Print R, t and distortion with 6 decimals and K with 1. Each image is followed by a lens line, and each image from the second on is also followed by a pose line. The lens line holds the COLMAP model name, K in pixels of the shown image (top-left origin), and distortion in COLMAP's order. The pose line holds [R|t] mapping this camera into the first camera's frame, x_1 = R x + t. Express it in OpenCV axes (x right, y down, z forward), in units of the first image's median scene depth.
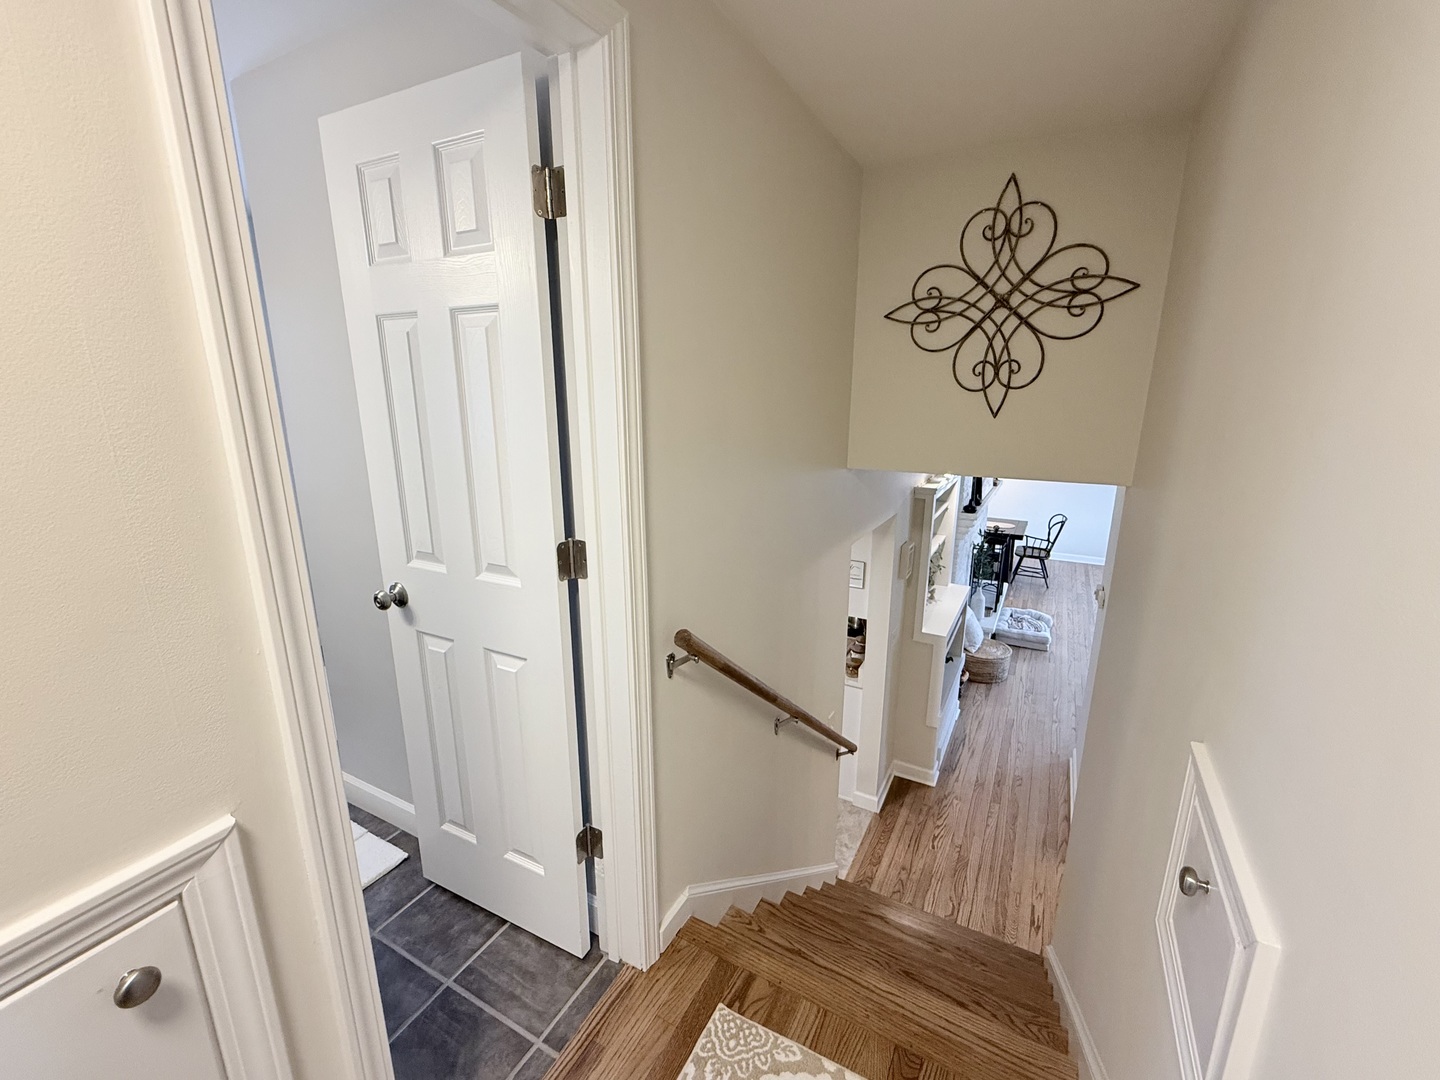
lens RADIAL K [[607.3, 0, 720.0], [0, 607.3, 537.6], [0, 0, 1]] dist [0.000015, -0.000111]
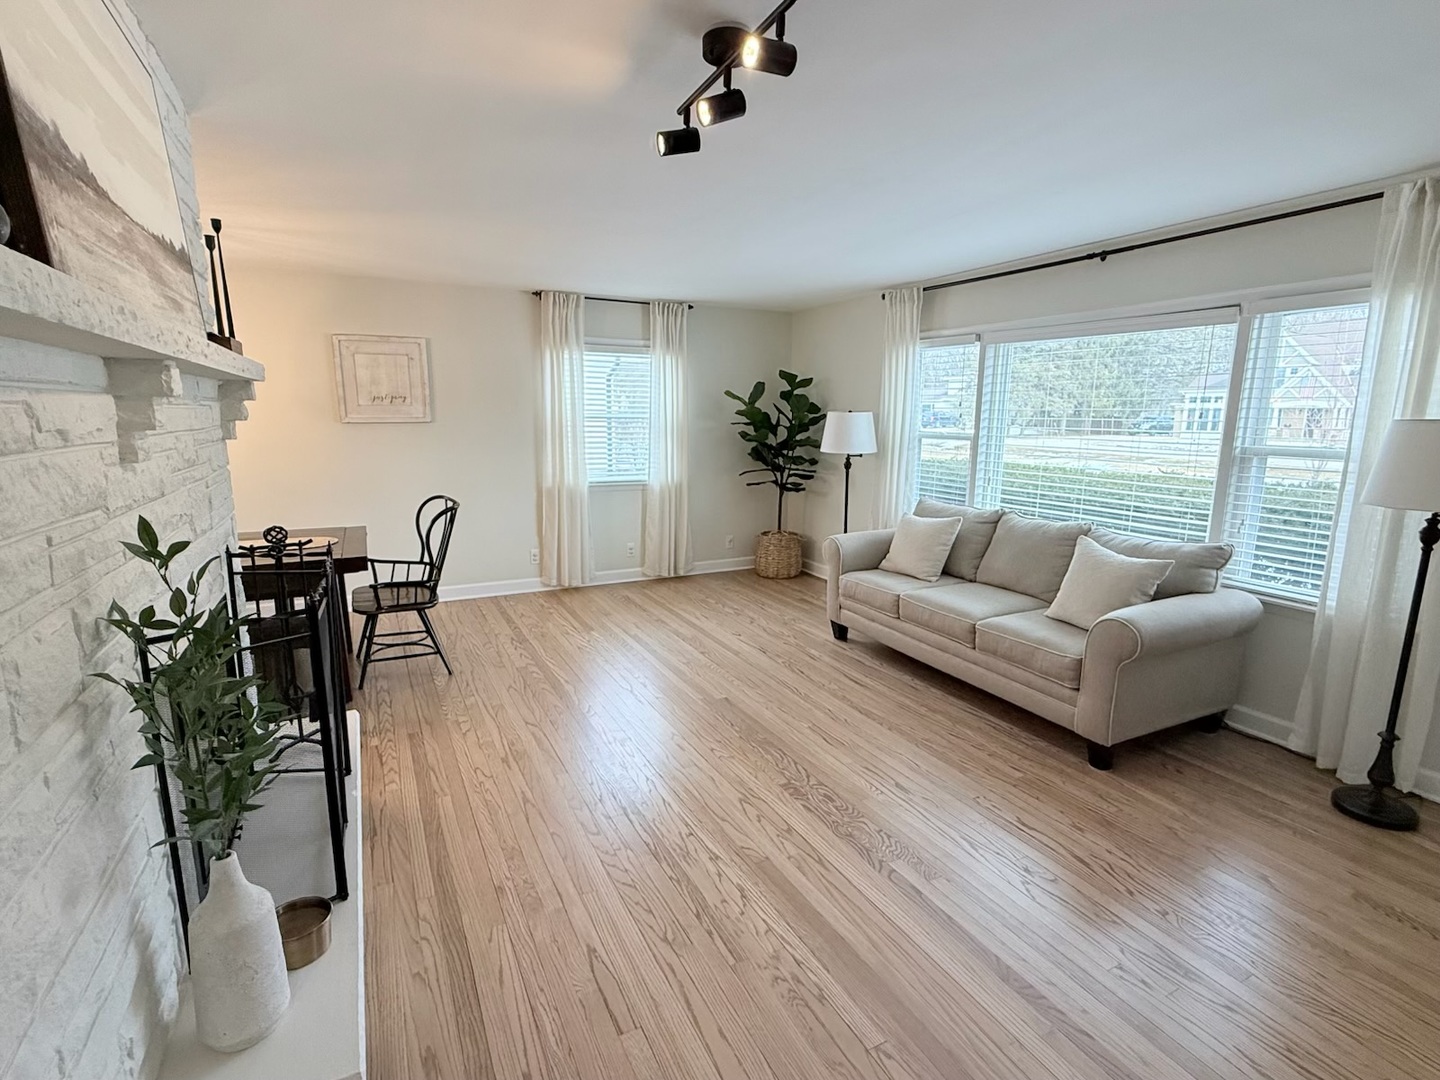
lens RADIAL K [[705.9, 0, 718.6], [0, 705.9, 543.0], [0, 0, 1]] dist [-0.000973, -0.000213]
pose [[0.559871, -0.148423, 0.815178, 0.379696], [0.192664, 0.980179, 0.046143, 0.013525], [-0.805869, 0.131221, 0.577370, 0.809564]]
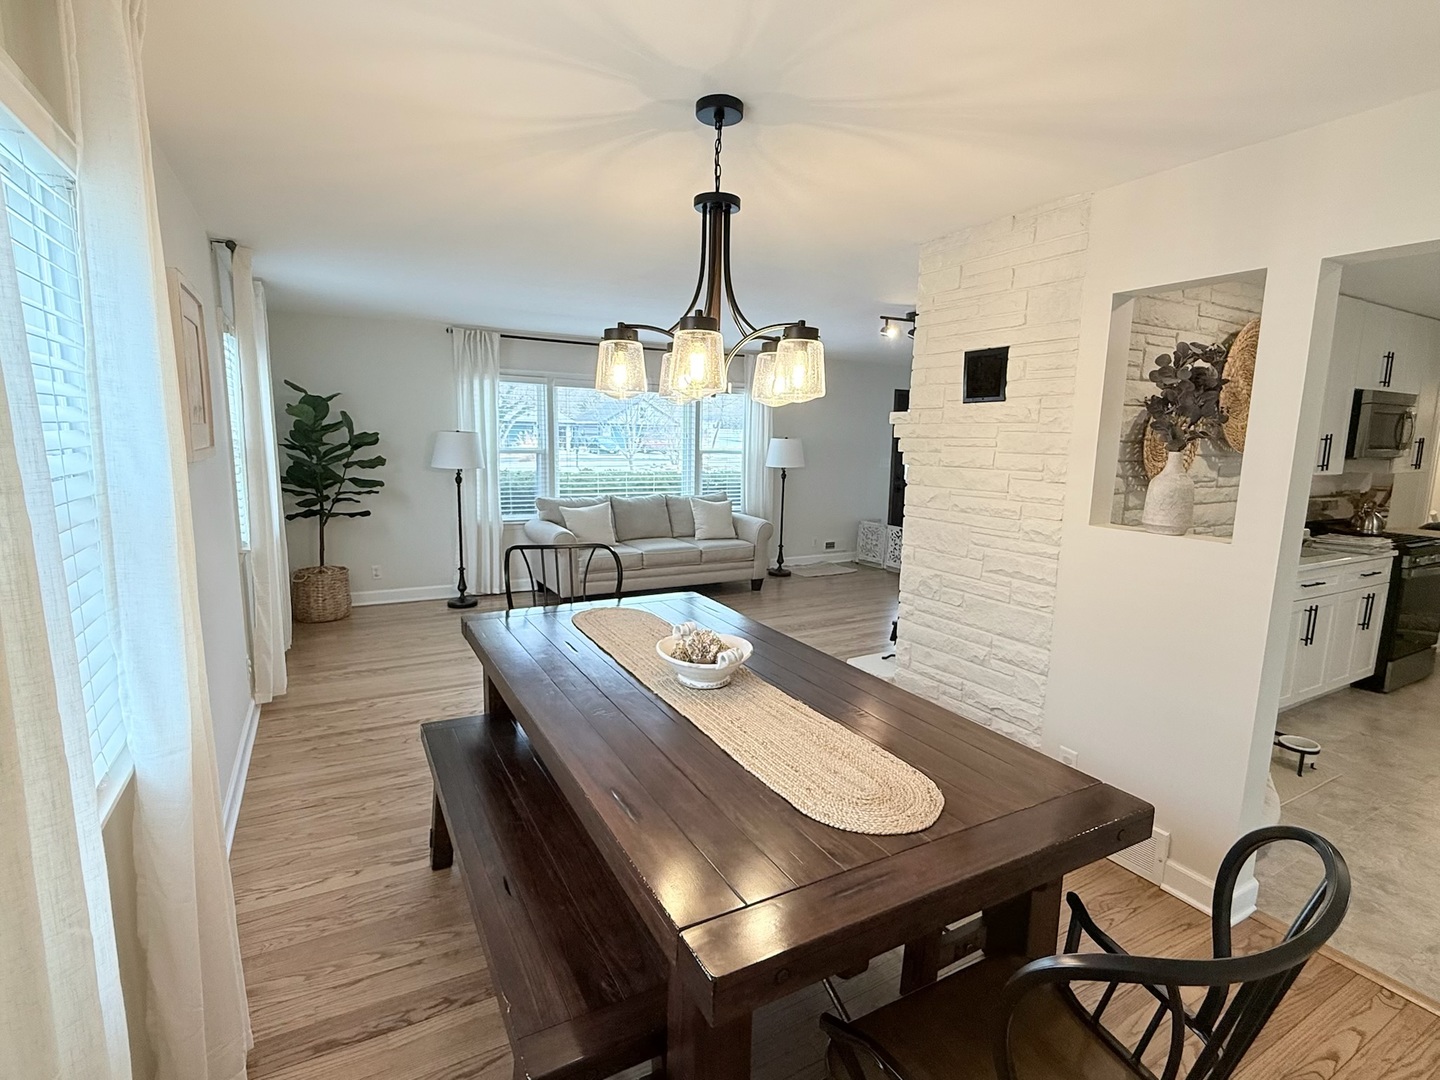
lens RADIAL K [[699.6, 0, 717.5], [0, 699.6, 542.8], [0, 0, 1]] dist [0.000331, 0.000651]
pose [[-0.849235, -0.097308, 0.518972, 0.390554], [0.108476, 0.929754, 0.351838, -0.233781], [-0.516753, 0.355090, -0.779024, 1.789380]]
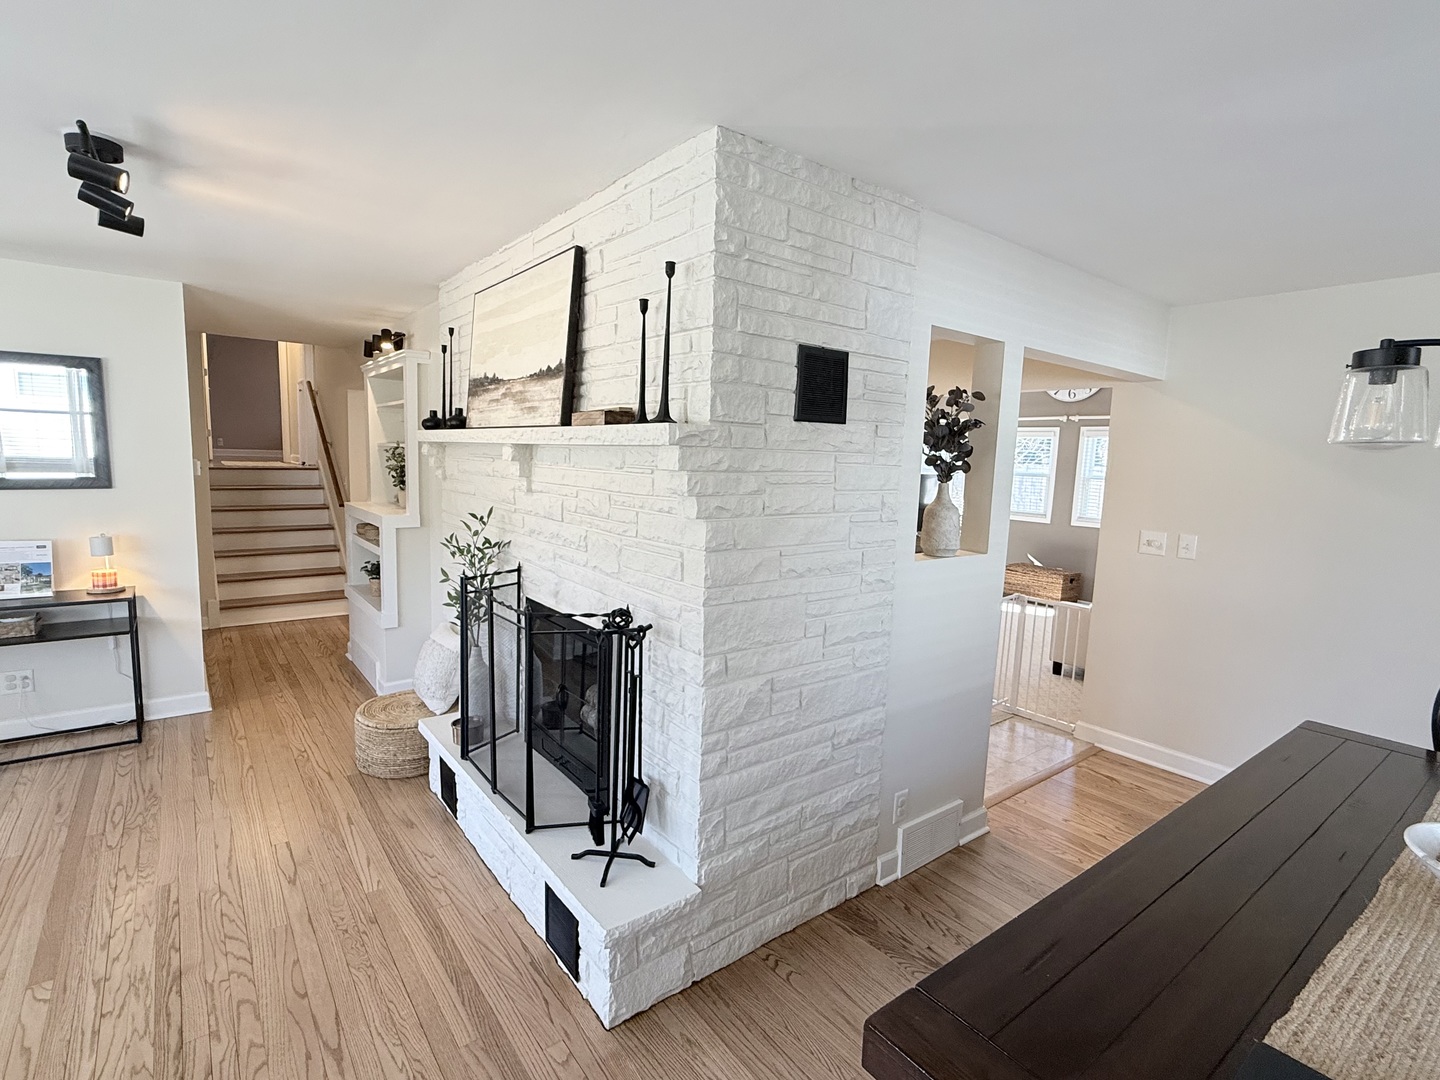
lens RADIAL K [[699.6, 0, 717.5], [0, 699.6, 542.8], [0, 0, 1]] dist [0.000331, 0.000651]
pose [[-0.394716, 0.098330, -0.913526, 0.843825], [-0.254236, 0.943748, 0.211433, -0.136602], [0.882929, 0.315708, -0.347513, 1.372373]]
